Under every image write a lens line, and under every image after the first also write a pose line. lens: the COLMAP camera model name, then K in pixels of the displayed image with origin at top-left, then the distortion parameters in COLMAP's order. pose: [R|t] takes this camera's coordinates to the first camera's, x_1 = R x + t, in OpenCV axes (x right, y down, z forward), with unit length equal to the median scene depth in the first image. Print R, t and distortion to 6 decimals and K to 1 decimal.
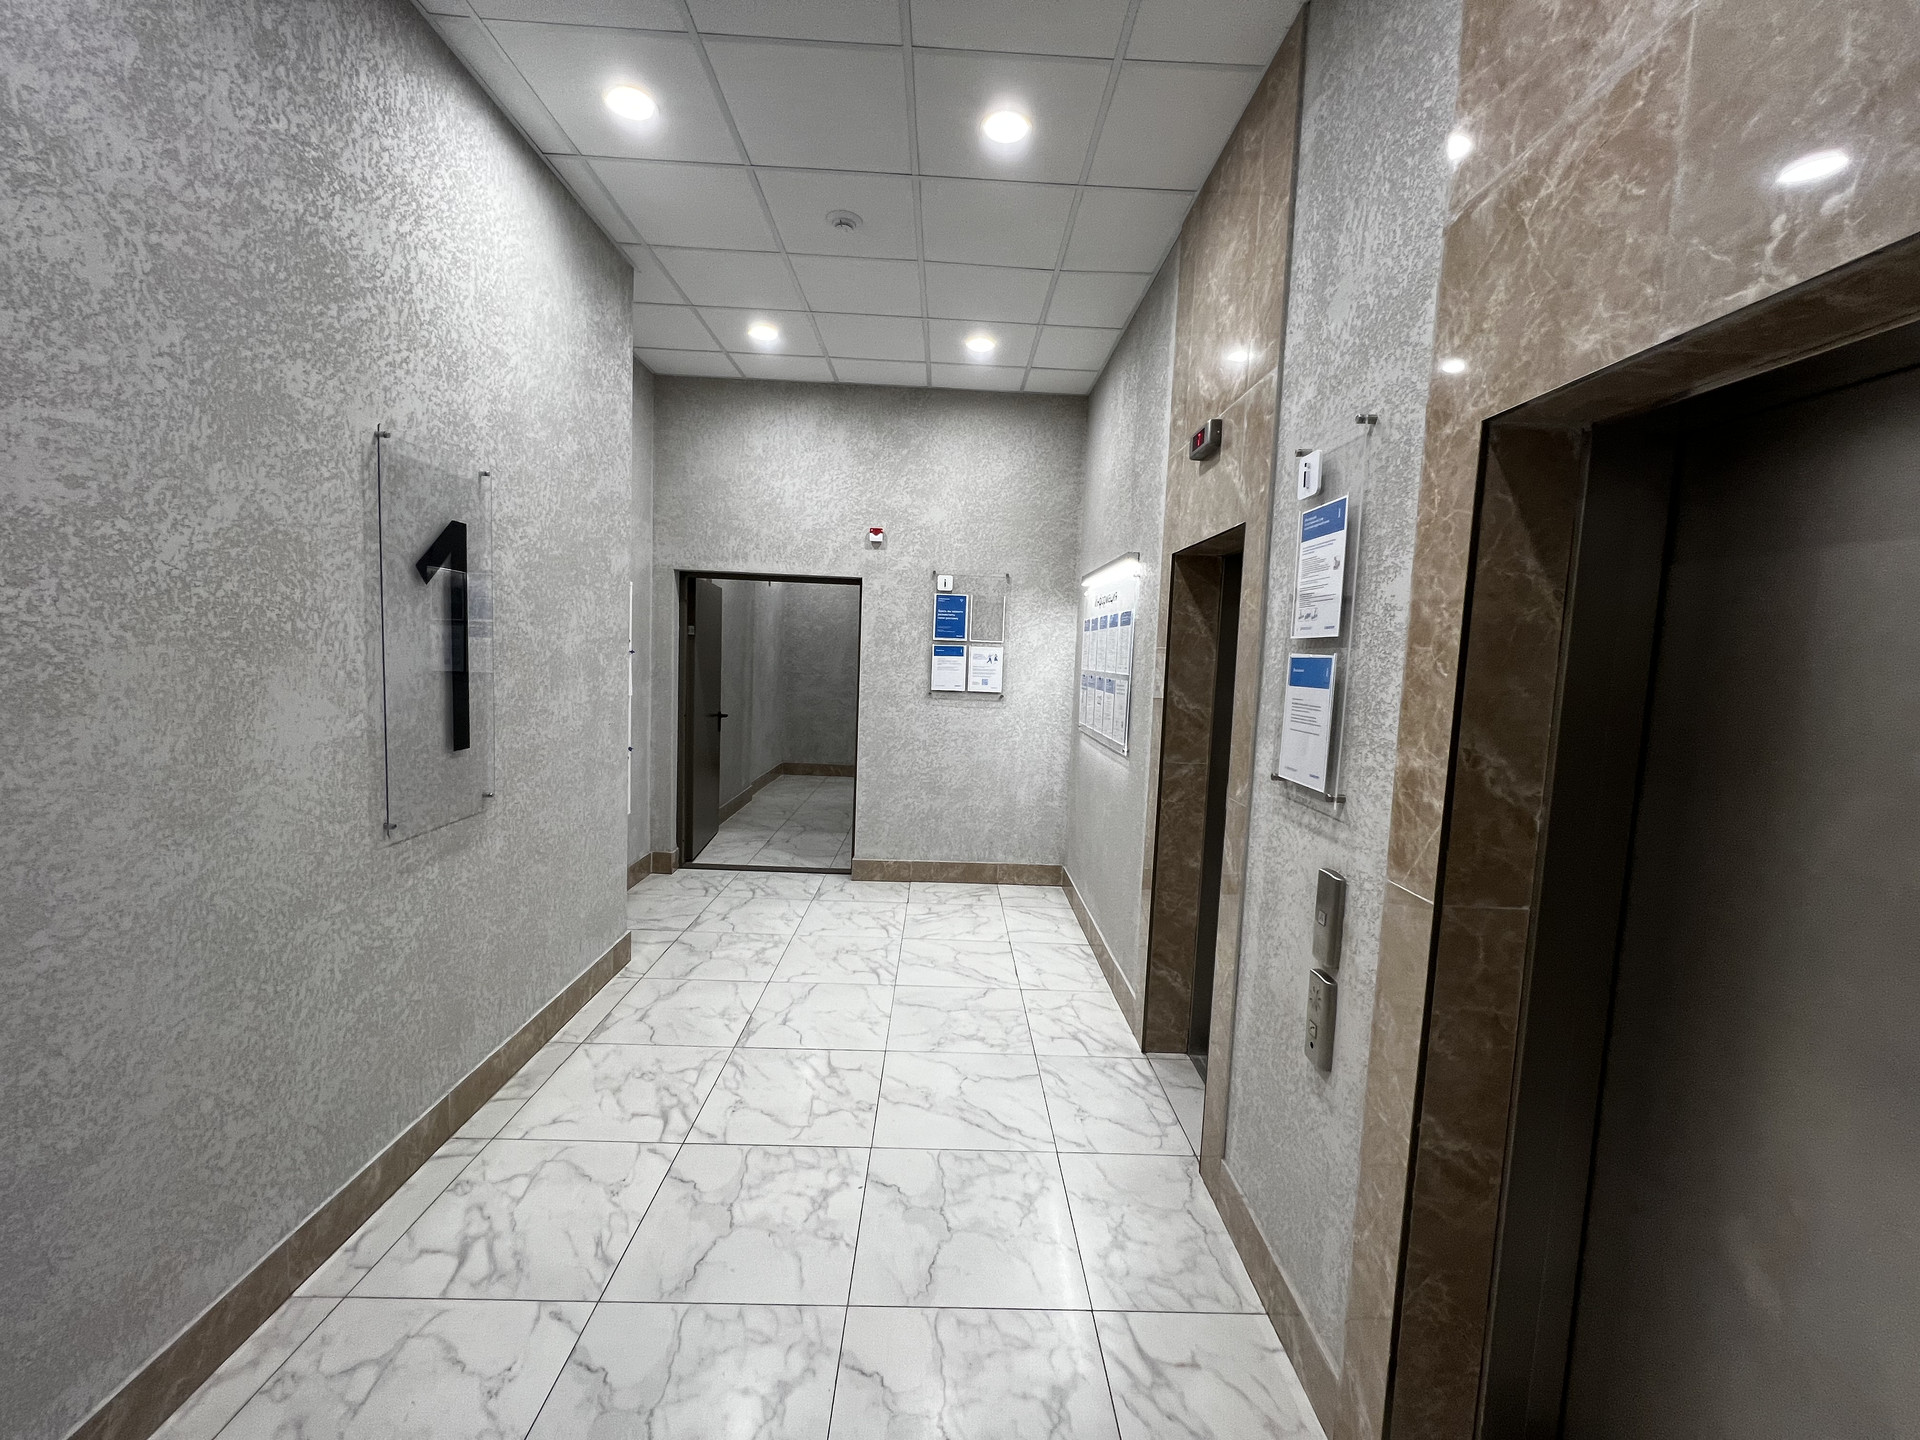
lens RADIAL K [[767.8, 0, 960.9], [0, 767.8, 717.4], [0, 0, 1]] dist [0.000306, 0.000067]
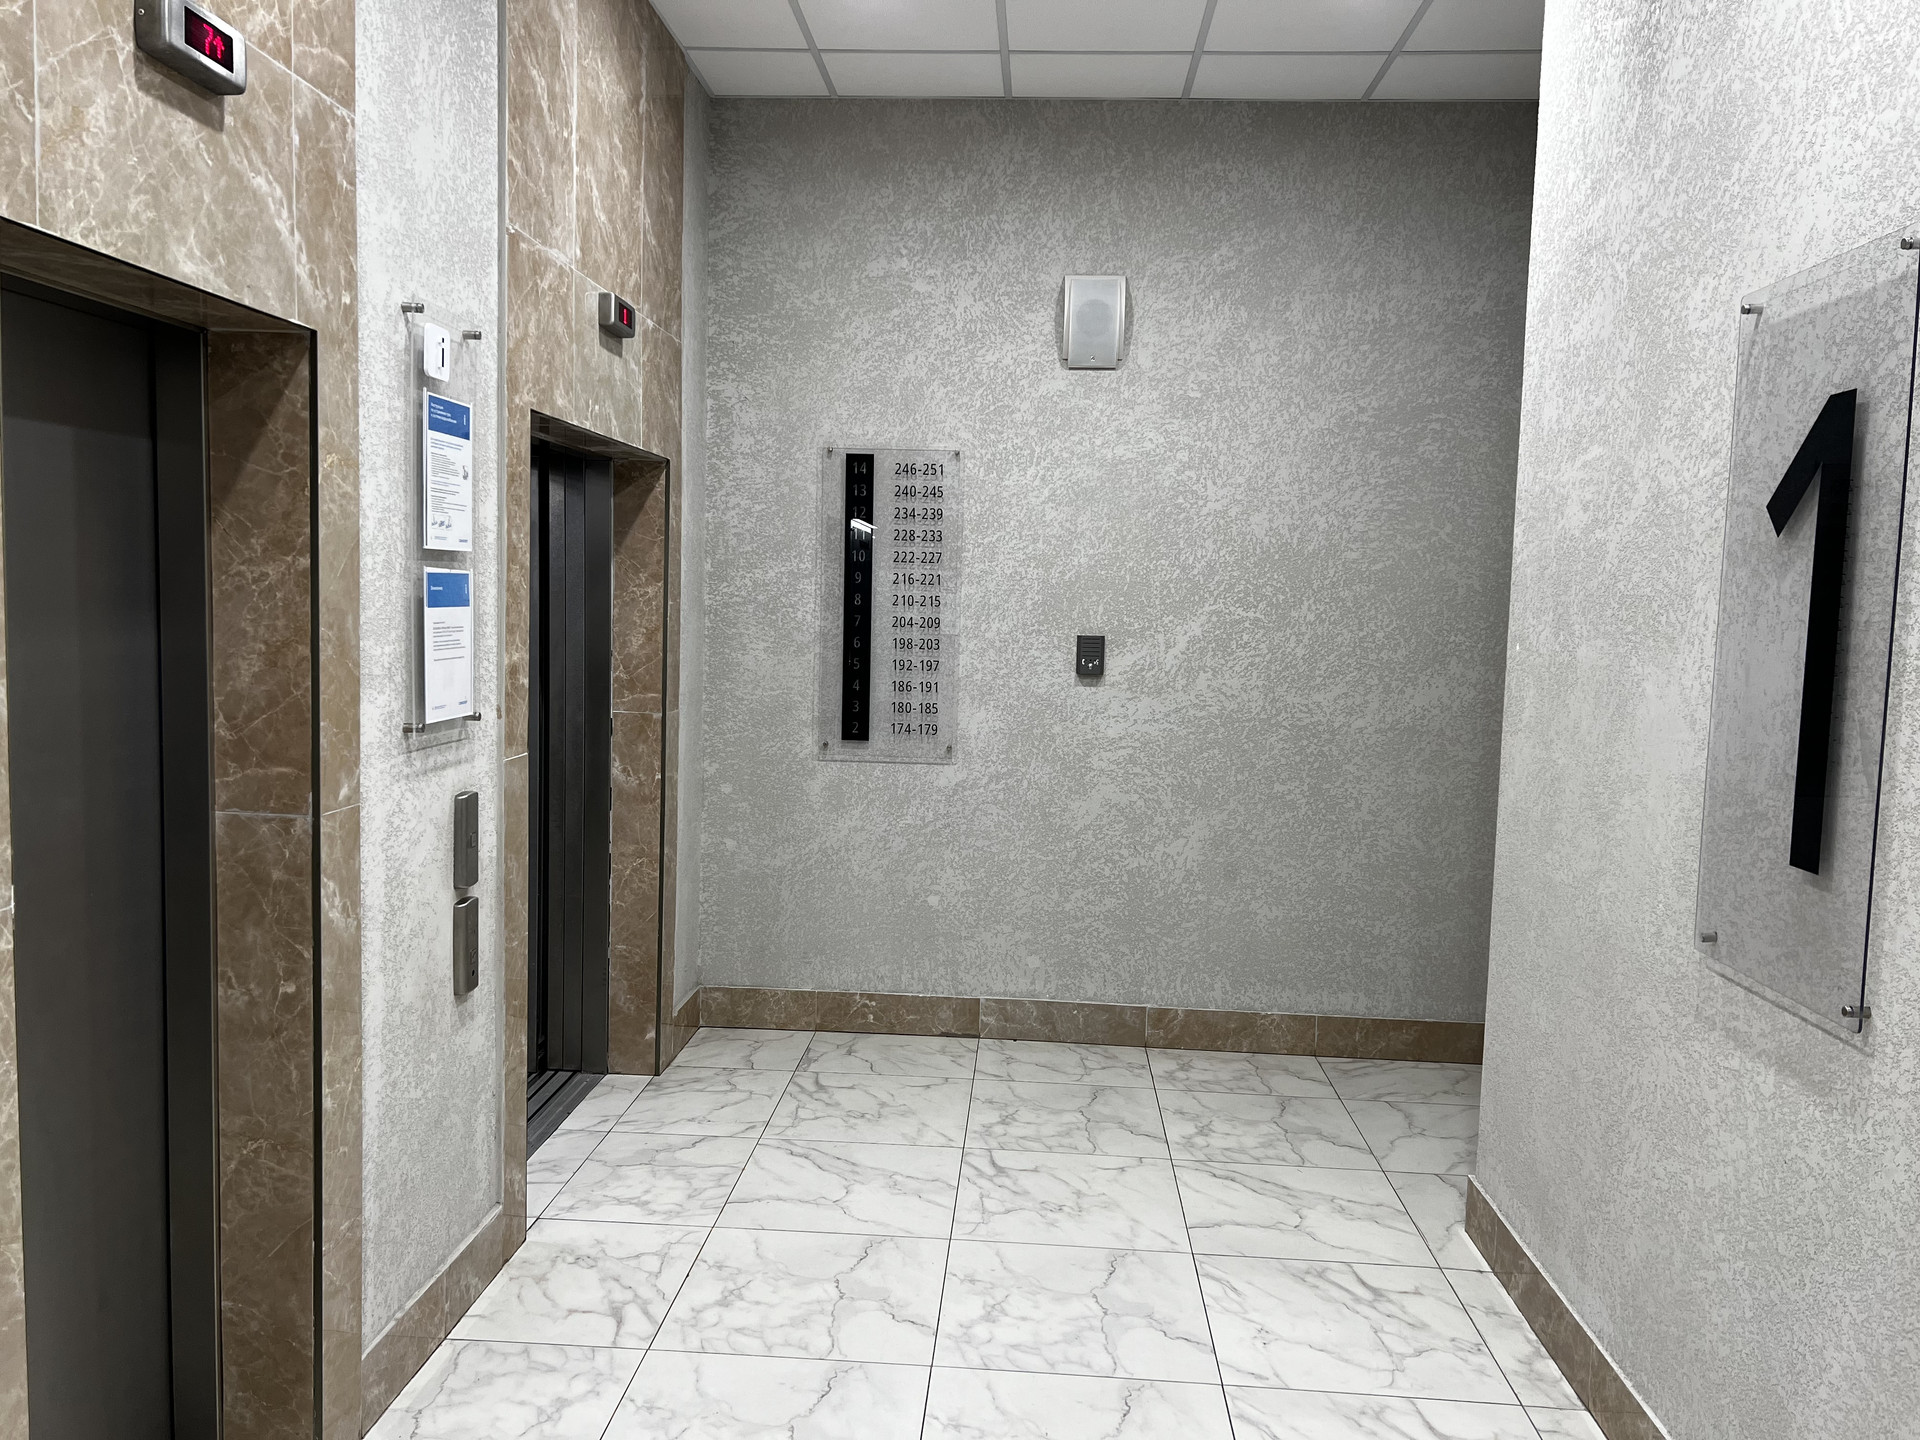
lens RADIAL K [[1441.4, 0, 949.7], [0, 1441.4, 718.6], [0, 0, 1]] dist [0.057180, -0.067062]
pose [[-0.993910, -0.075584, 0.080189, -0.177770], [-0.060801, 0.983045, 0.172990, -0.163696], [-0.091904, 0.167061, -0.981654, 1.805001]]
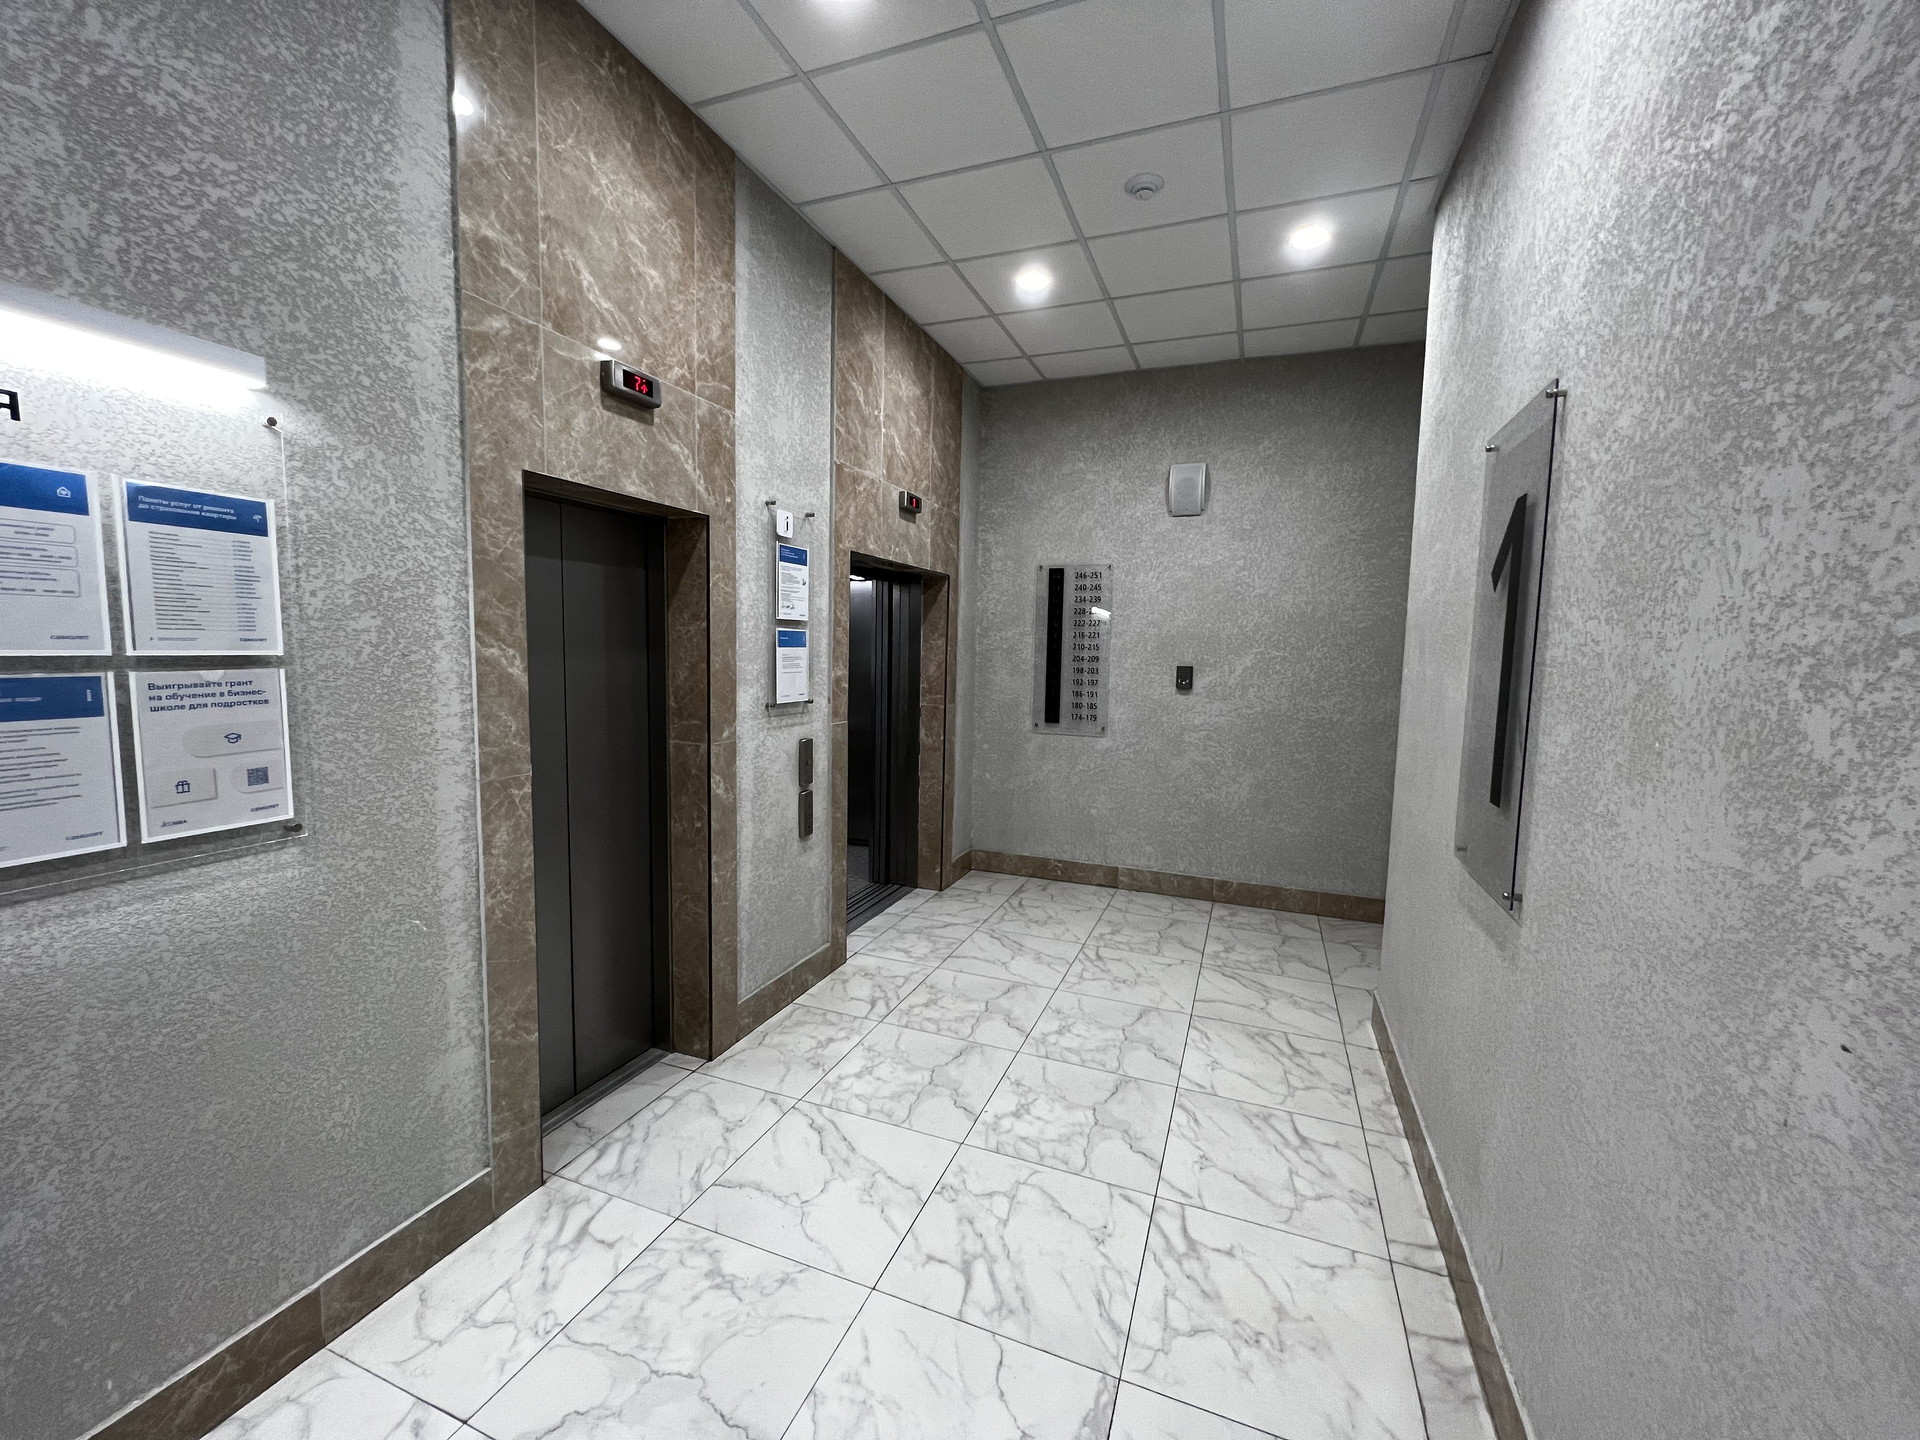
lens RADIAL K [[767.8, 0, 960.9], [0, 767.8, 717.4], [0, 0, 1]] dist [0.000306, 0.000067]
pose [[-0.921612, -0.096027, 0.376044, -0.418653], [-0.026465, 0.982202, 0.185954, -0.155206], [-0.387208, 0.161426, -0.907751, 1.745452]]
